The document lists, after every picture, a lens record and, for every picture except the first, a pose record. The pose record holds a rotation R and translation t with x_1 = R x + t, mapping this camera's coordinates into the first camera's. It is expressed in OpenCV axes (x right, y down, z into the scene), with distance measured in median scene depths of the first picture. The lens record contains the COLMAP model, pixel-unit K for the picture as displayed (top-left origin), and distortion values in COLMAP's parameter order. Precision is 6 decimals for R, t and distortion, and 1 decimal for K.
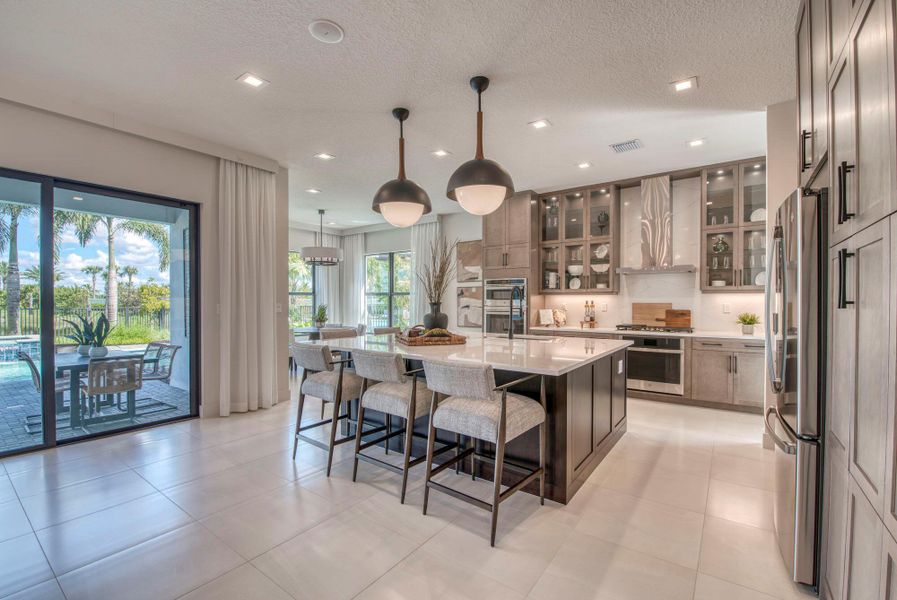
lens RADIAL K [[391.5, 0, 462.2], [0, 391.5, 303.7], [0, 0, 1]] dist [-0.003319, -0.000667]
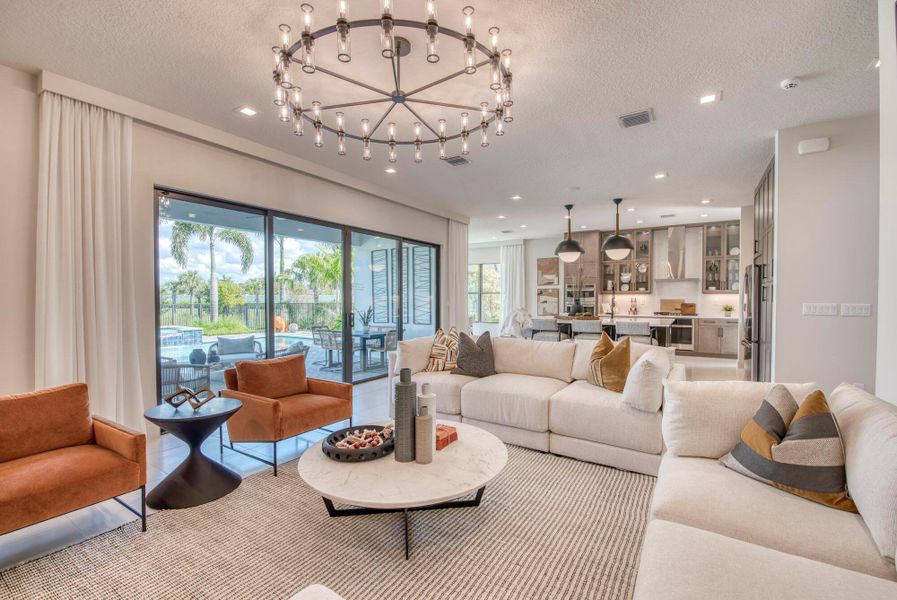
lens RADIAL K [[411.3, 0, 463.8], [0, 411.3, 304.1], [0, 0, 1]] dist [0.042541, -0.000027]
pose [[0.995416, -0.002747, 0.095597, -0.640689], [0.001597, 0.999926, 0.012101, -0.005065], [-0.095623, -0.011893, 0.995347, -0.771640]]
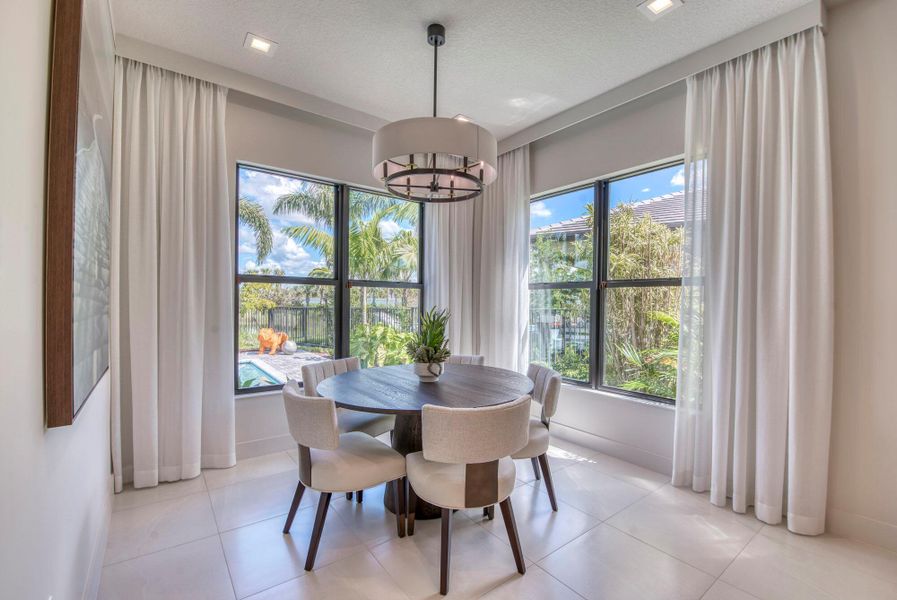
lens RADIAL K [[391.5, 0, 462.2], [0, 391.5, 303.7], [0, 0, 1]] dist [-0.003319, -0.000667]
pose [[0.959036, 0.012282, -0.283017, -0.341690], [-0.013417, 0.999908, -0.002072, -0.004647], [0.282965, 0.005784, 0.959113, 0.972776]]
